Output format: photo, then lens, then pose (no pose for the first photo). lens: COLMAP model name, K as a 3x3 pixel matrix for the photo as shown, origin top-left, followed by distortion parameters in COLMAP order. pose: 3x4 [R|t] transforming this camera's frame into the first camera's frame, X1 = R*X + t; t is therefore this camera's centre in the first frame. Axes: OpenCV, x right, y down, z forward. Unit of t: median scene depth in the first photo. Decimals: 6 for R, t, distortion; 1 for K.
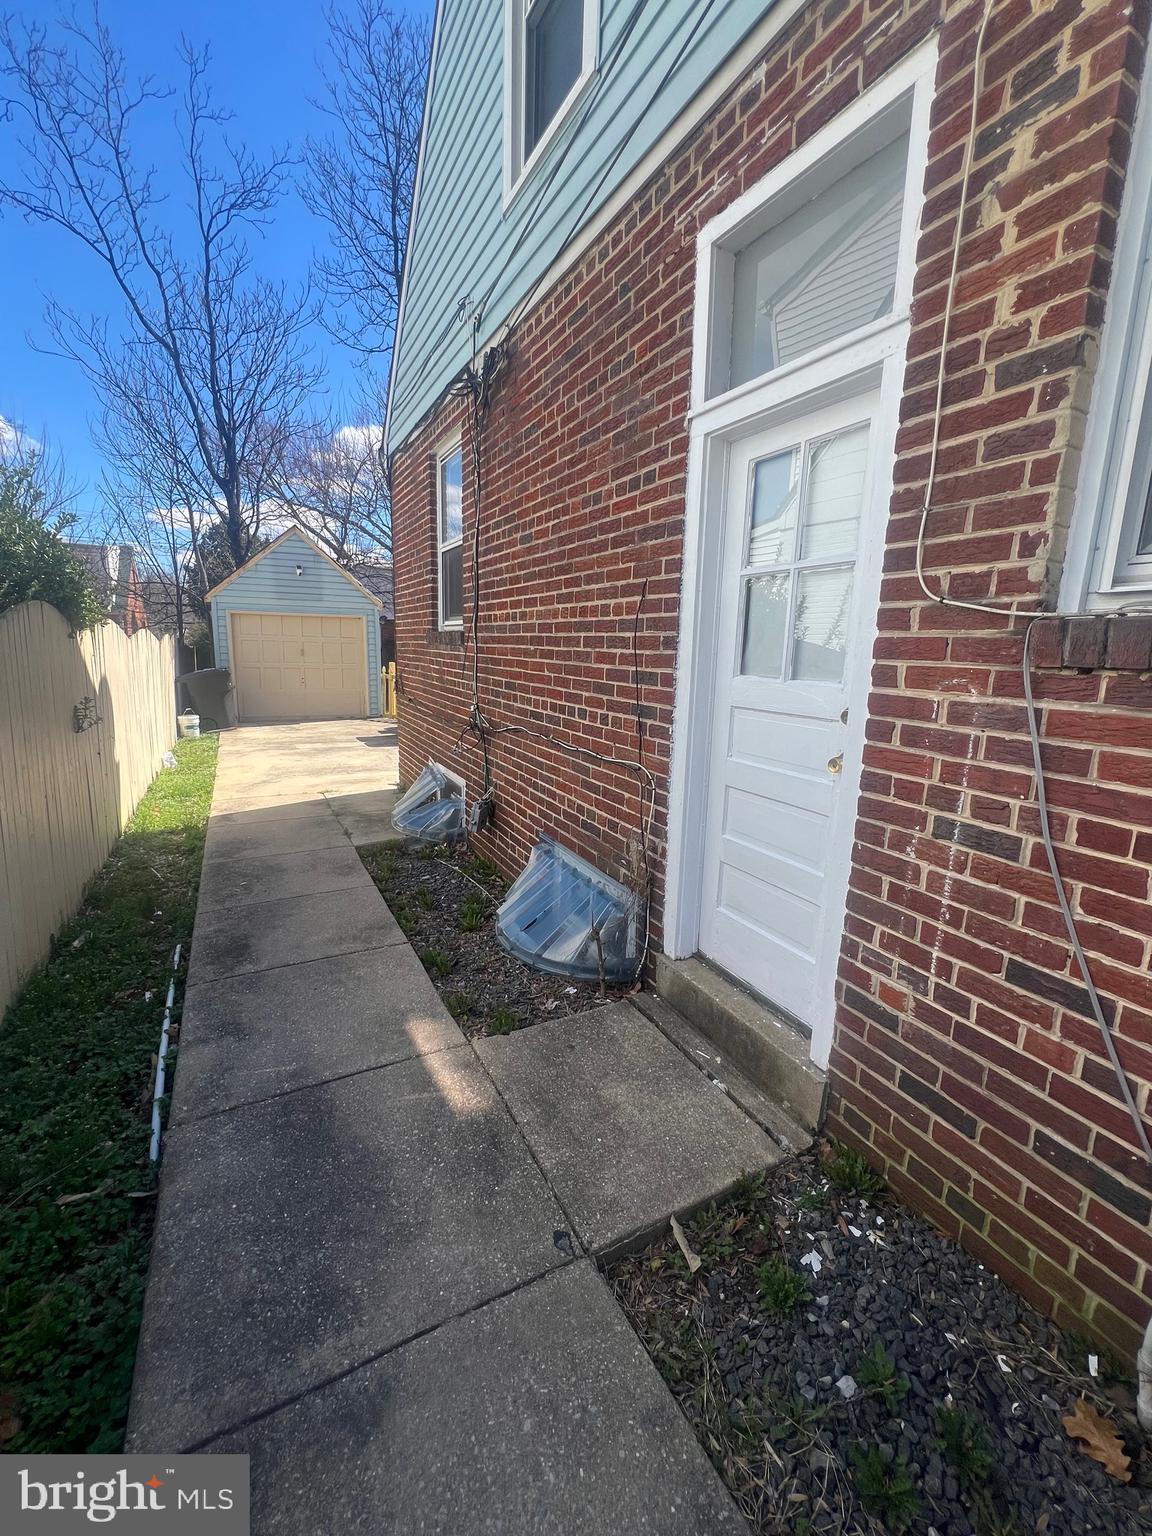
lens RADIAL K [[619.7, 0, 583.1], [0, 619.7, 760.3], [0, 0, 1]] dist [-0.003015, 0.000664]
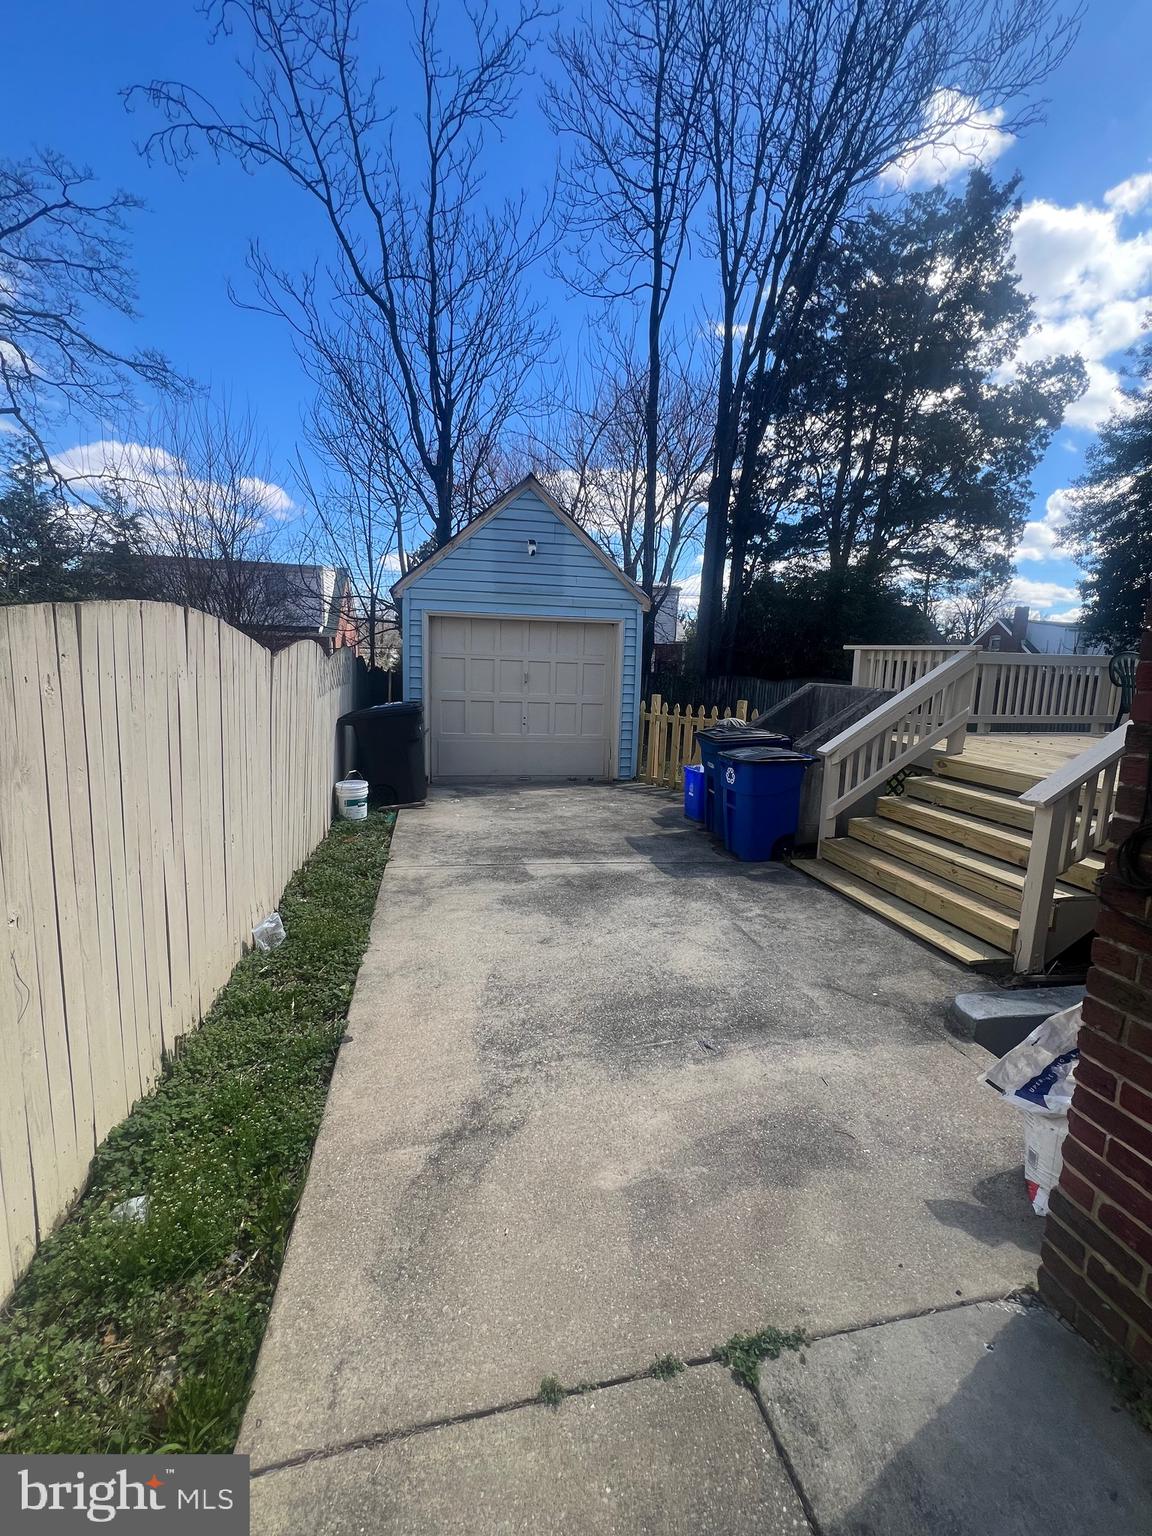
lens RADIAL K [[617.3, 0, 582.2], [0, 617.3, 760.1], [0, 0, 1]] dist [-0.001405, -0.000068]
pose [[0.961418, 0.043095, -0.271696, -0.529884], [-0.054755, 0.997869, -0.035480, -0.166399], [0.269588, 0.048988, 0.961729, 0.973853]]
